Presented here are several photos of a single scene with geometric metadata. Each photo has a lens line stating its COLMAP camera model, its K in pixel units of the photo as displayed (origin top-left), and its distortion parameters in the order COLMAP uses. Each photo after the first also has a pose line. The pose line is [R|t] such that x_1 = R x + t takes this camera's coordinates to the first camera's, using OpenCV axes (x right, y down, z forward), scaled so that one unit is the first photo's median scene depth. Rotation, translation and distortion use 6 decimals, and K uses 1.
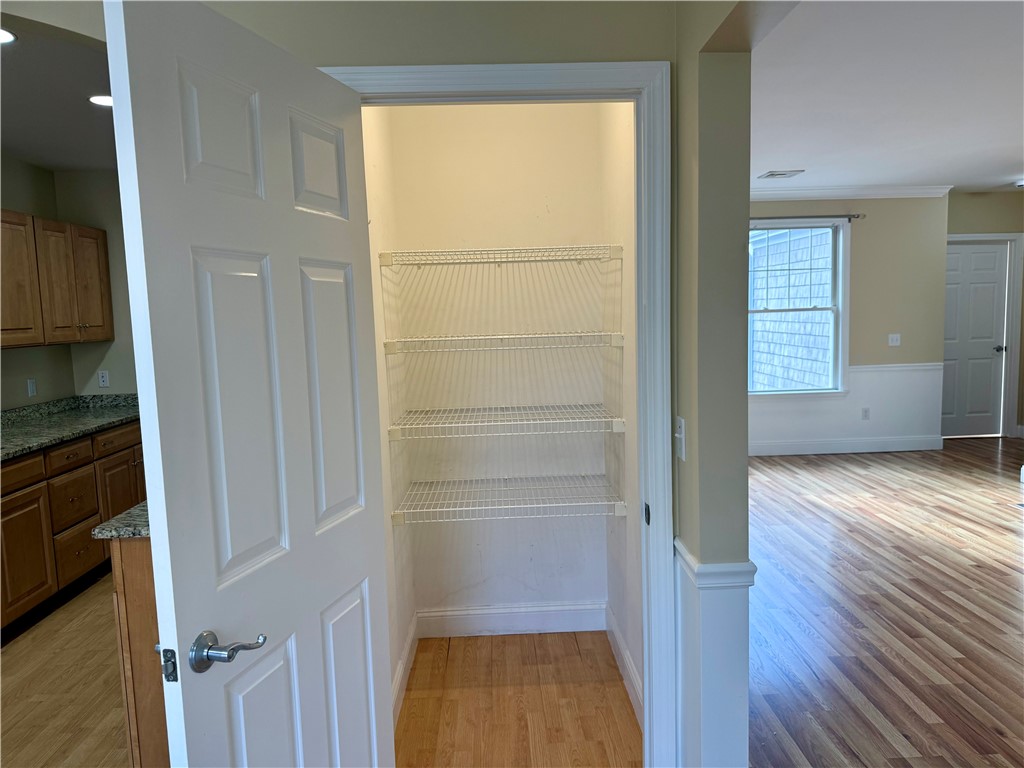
lens RADIAL K [[728.0, 0, 512.0], [0, 728.0, 384.0], [0, 0, 1]] dist [0.000216, -0.005566]
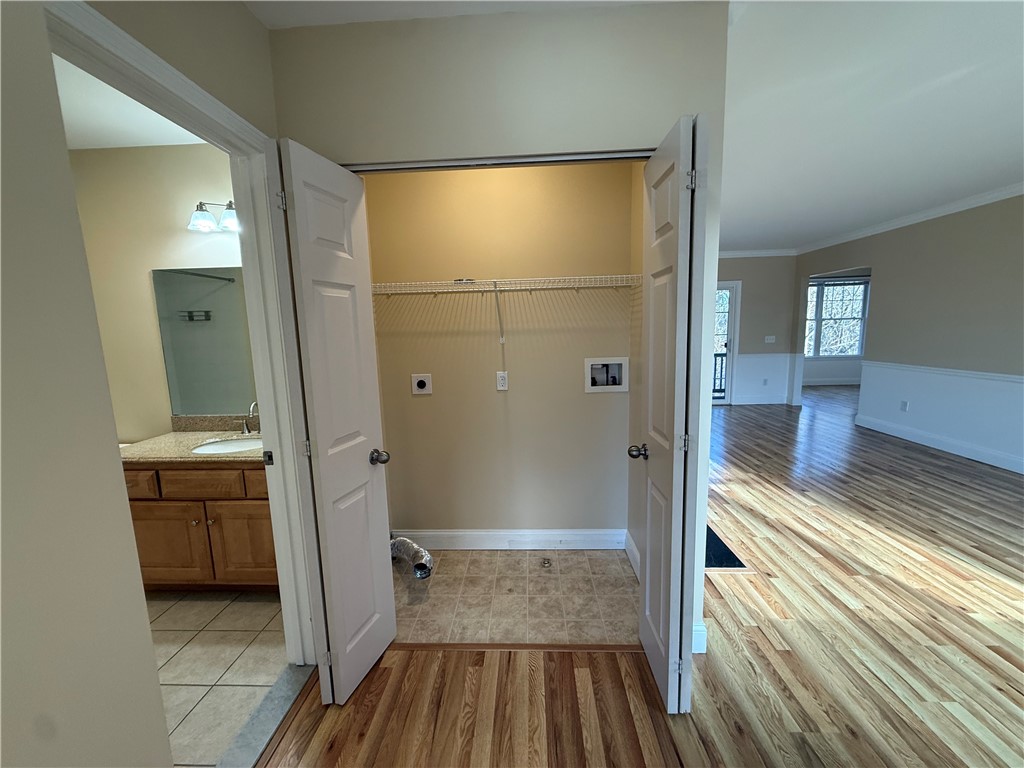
lens RADIAL K [[406.7, 0, 510.6], [0, 406.7, 385.0], [0, 0, 1]] dist [0.000679, -0.000217]
pose [[-0.995461, 0.048007, 0.082170, 0.953938], [0.066012, 0.970272, 0.232840, -0.159913], [-0.068549, 0.237207, -0.969037, 1.478359]]
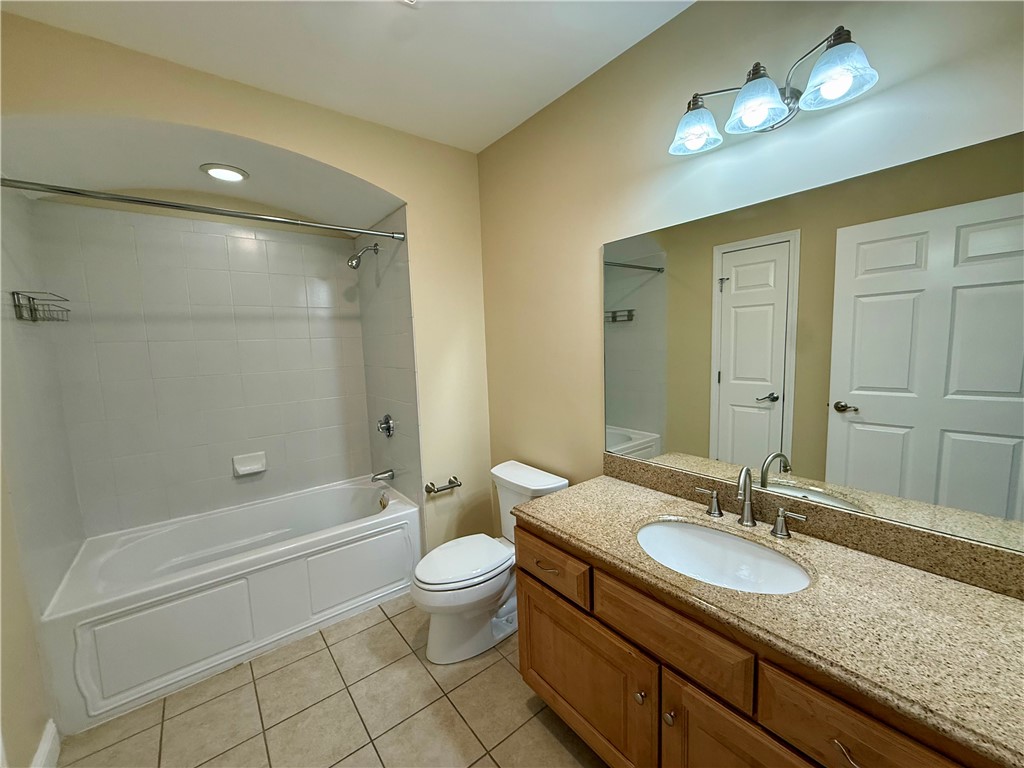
lens RADIAL K [[406.7, 0, 510.6], [0, 406.7, 385.0], [0, 0, 1]] dist [0.000679, -0.000217]
pose [[-0.591440, -0.031793, 0.805722, 1.189515], [0.133561, 0.981557, 0.136772, -0.149400], [-0.795210, 0.188506, -0.576286, 1.277803]]
